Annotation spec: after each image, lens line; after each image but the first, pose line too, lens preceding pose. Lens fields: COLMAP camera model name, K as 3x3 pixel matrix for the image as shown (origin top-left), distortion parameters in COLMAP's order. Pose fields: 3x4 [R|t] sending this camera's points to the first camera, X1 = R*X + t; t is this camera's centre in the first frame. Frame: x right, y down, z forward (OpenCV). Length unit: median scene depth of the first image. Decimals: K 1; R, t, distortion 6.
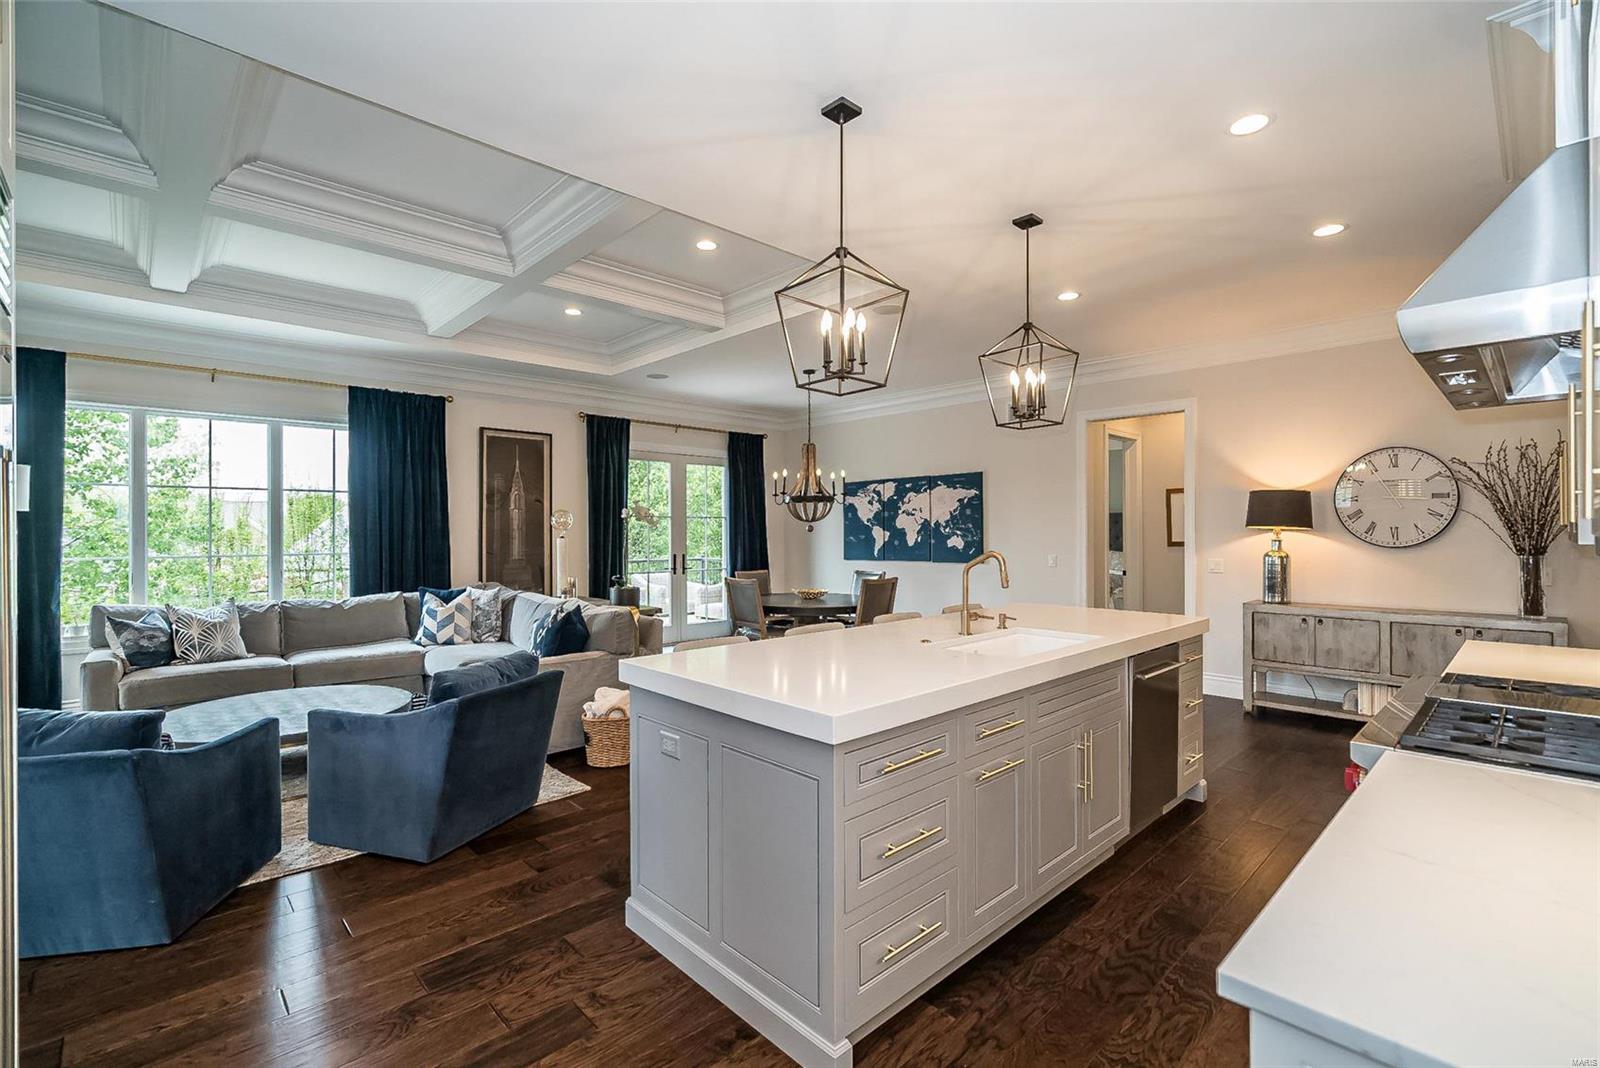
lens RADIAL K [[732.1, 0, 802.5], [0, 732.1, 532.9], [0, 0, 1]] dist [-0.002127, 0.000789]
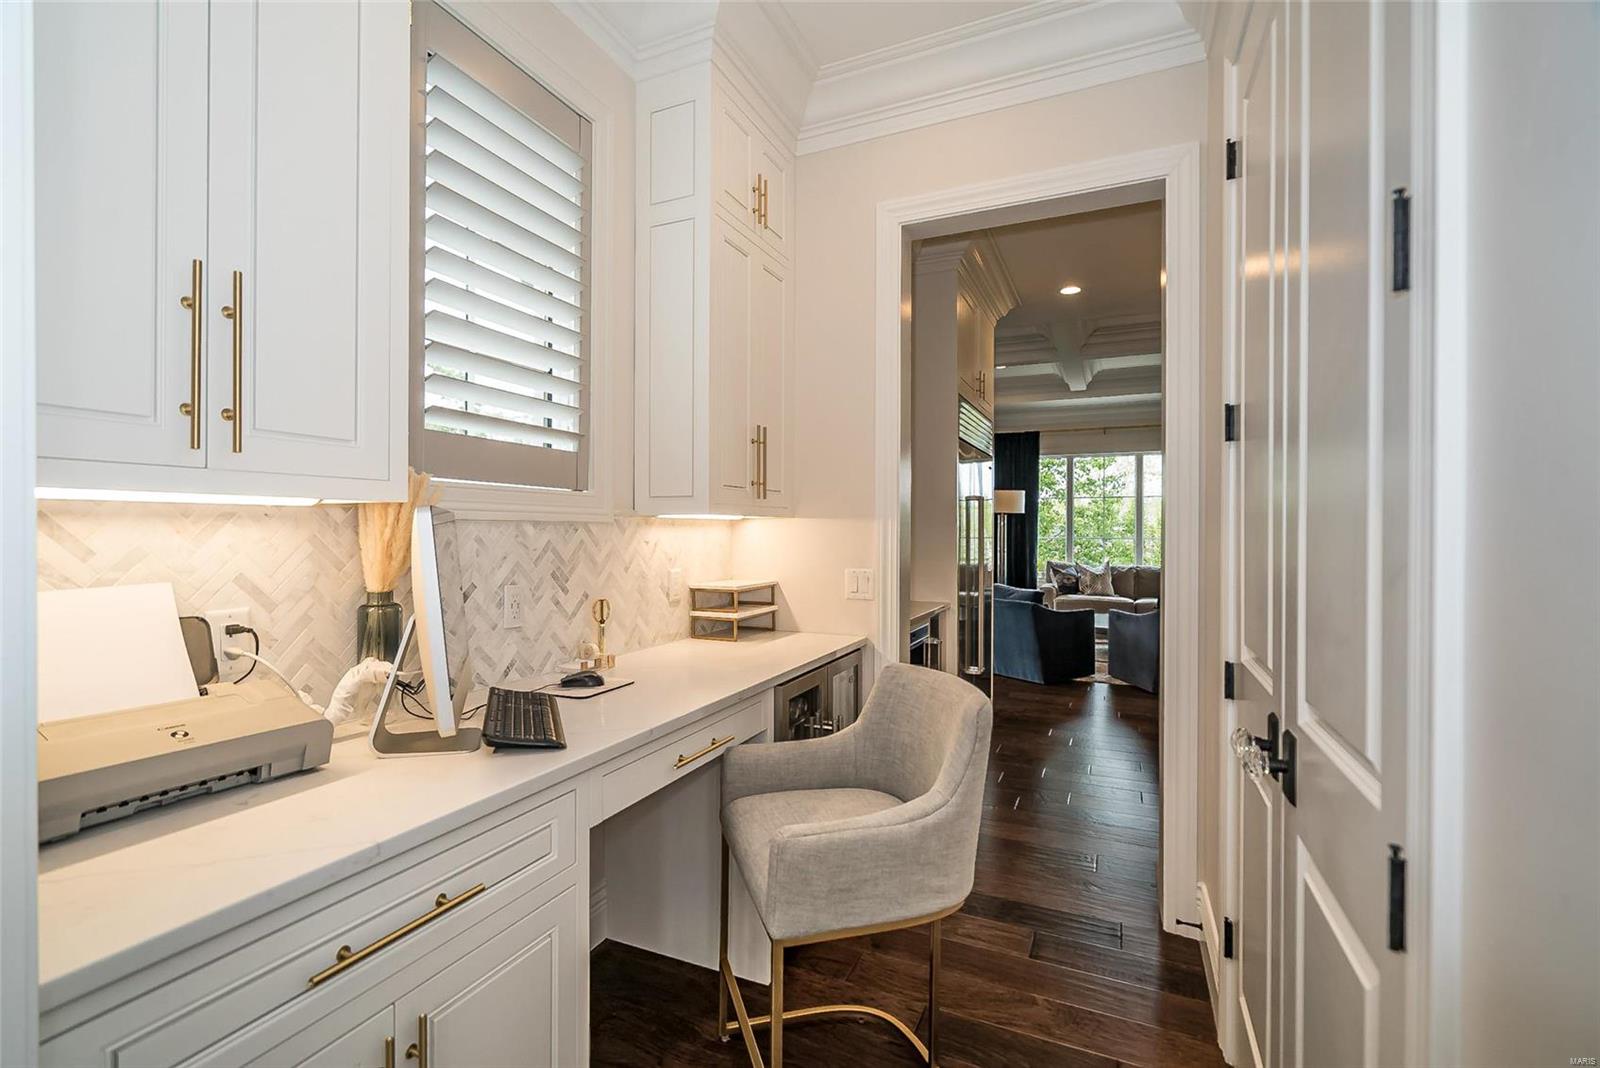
lens RADIAL K [[732.1, 0, 800.9], [0, 732.1, 528.7], [0, 0, 1]] dist [-0.002127, 0.000789]
pose [[0.407496, 0.004651, -0.913195, 0.494087], [-0.005032, 0.999983, 0.002847, 0.010763], [0.913193, 0.003435, 0.407513, -0.358747]]
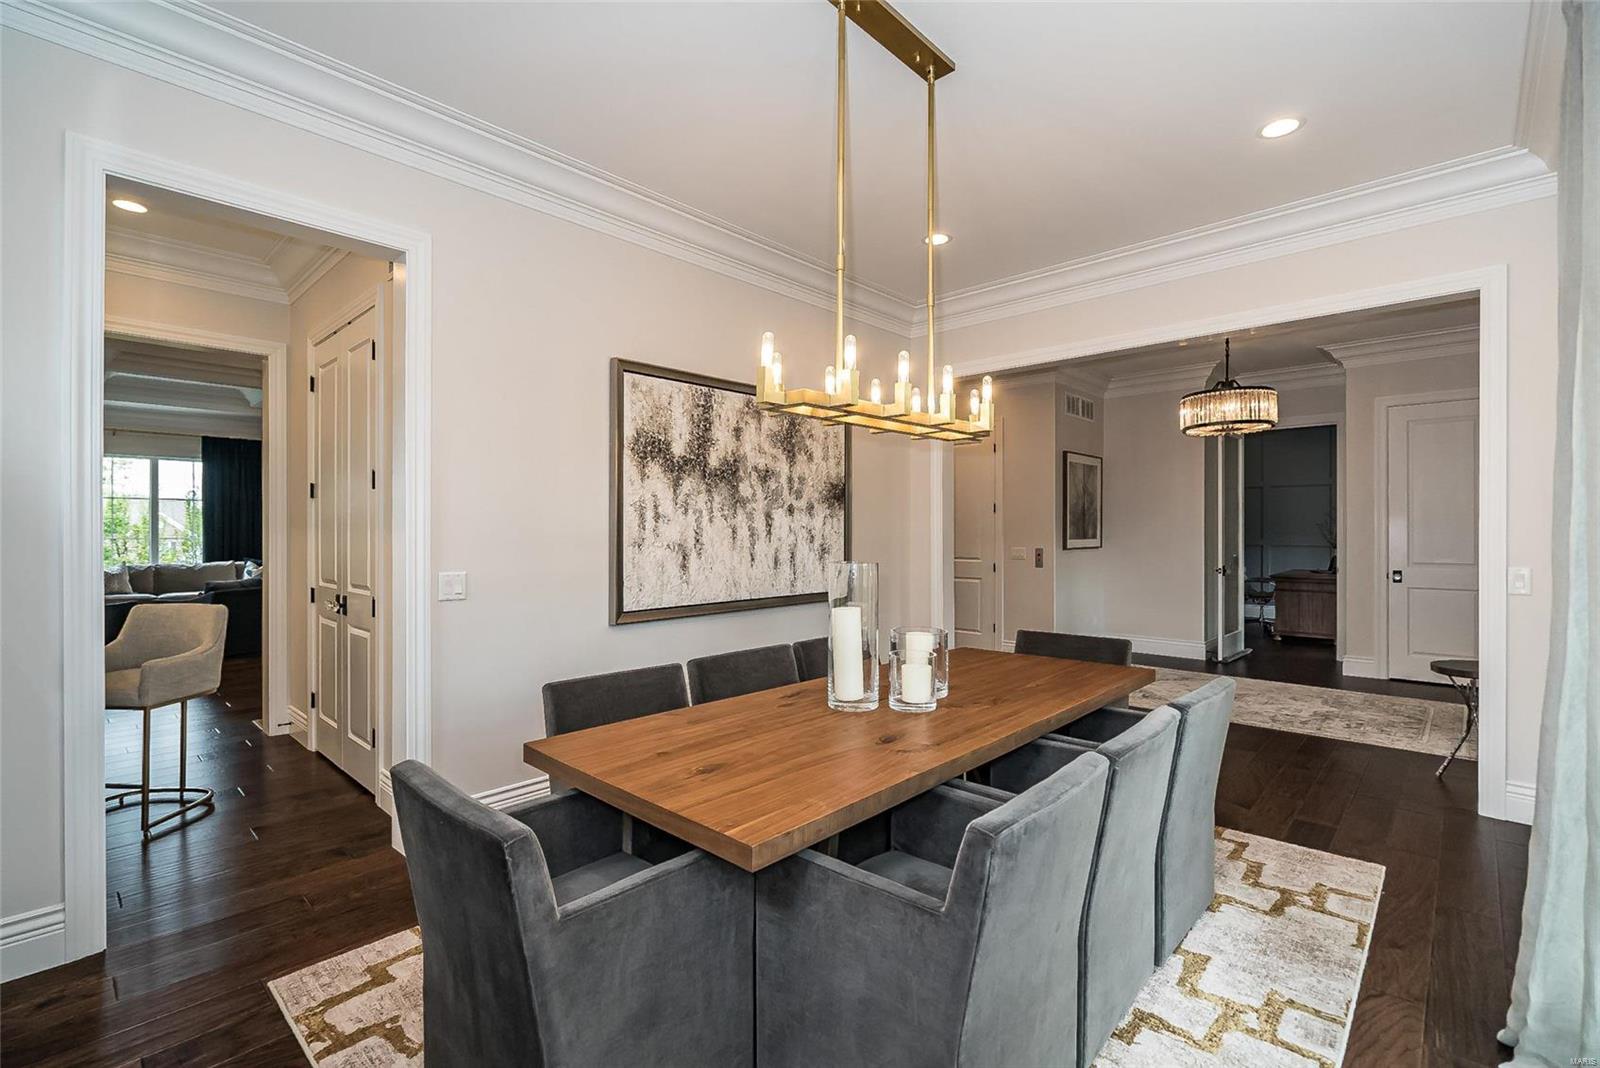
lens RADIAL K [[732.1, 0, 799.9], [0, 732.1, 531.6], [0, 0, 1]] dist [-0.002127, 0.000789]
pose [[0.998144, 0.004314, 0.060738, 0.757415], [-0.004609, 0.999978, 0.004722, 0.000504], [-0.060716, -0.004993, 0.998143, -0.881290]]
